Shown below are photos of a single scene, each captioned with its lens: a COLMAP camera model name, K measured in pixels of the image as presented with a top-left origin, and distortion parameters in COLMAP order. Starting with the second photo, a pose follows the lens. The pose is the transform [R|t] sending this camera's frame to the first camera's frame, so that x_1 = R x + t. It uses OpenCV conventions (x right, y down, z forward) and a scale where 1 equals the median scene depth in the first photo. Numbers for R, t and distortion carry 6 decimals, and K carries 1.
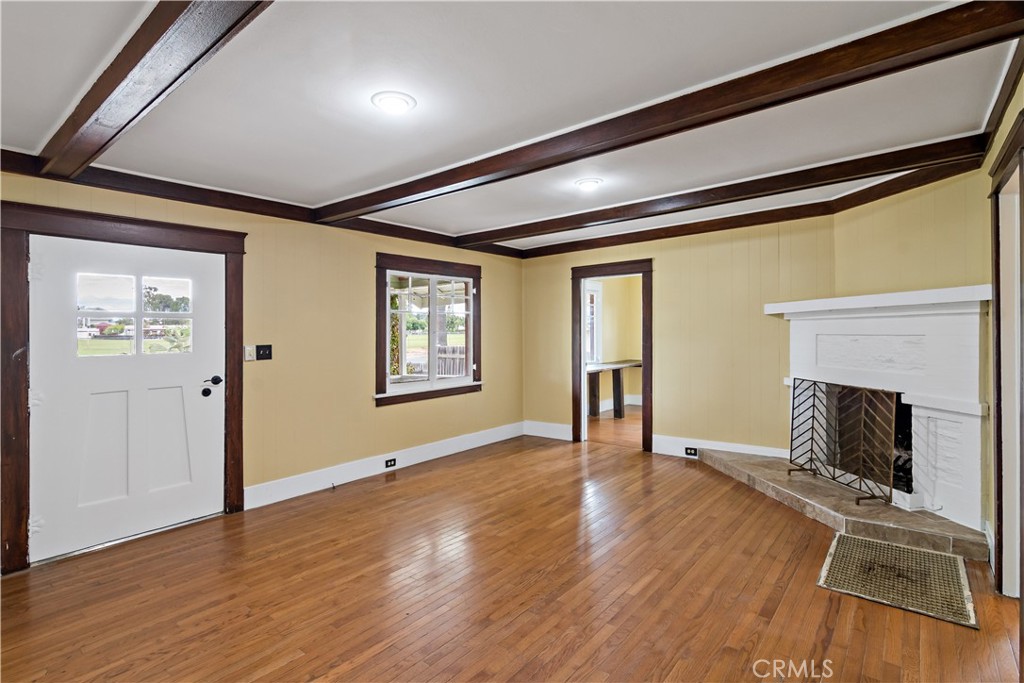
lens RADIAL K [[483.4, 0, 516.1], [0, 483.4, 339.2], [0, 0, 1]] dist [0.000111, 0.000163]
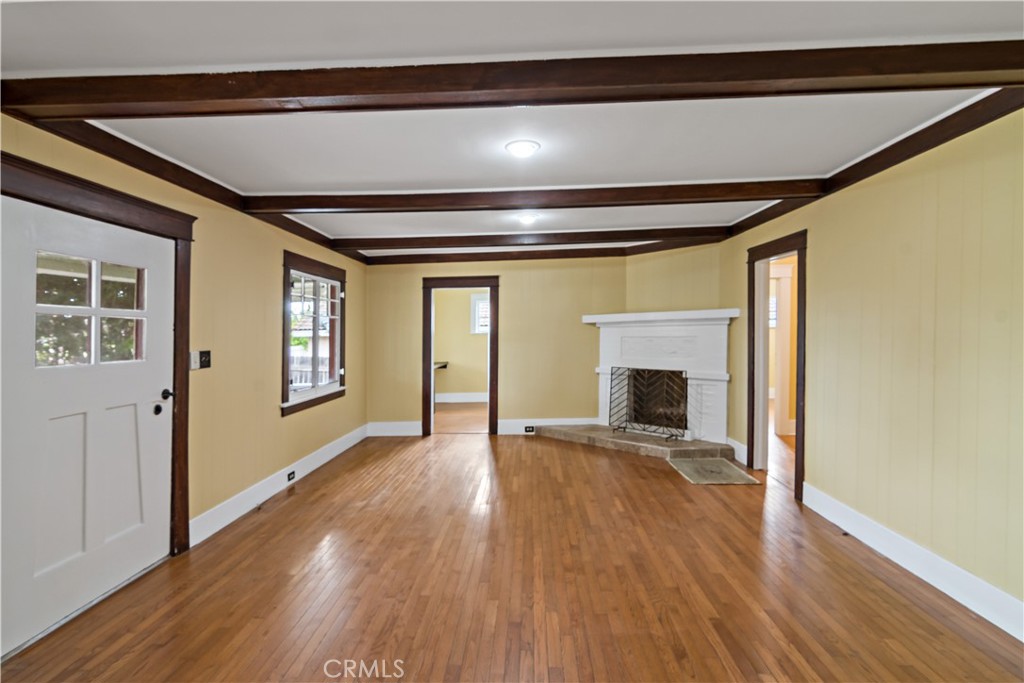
lens RADIAL K [[476.6, 0, 500.8], [0, 476.6, 355.2], [0, 0, 1]] dist [-0.001377, 0.000155]
pose [[0.816651, -0.024319, 0.576620, -0.539646], [0.012867, 0.999631, 0.023936, 0.006208], [-0.576989, -0.012127, 0.816662, 0.017219]]
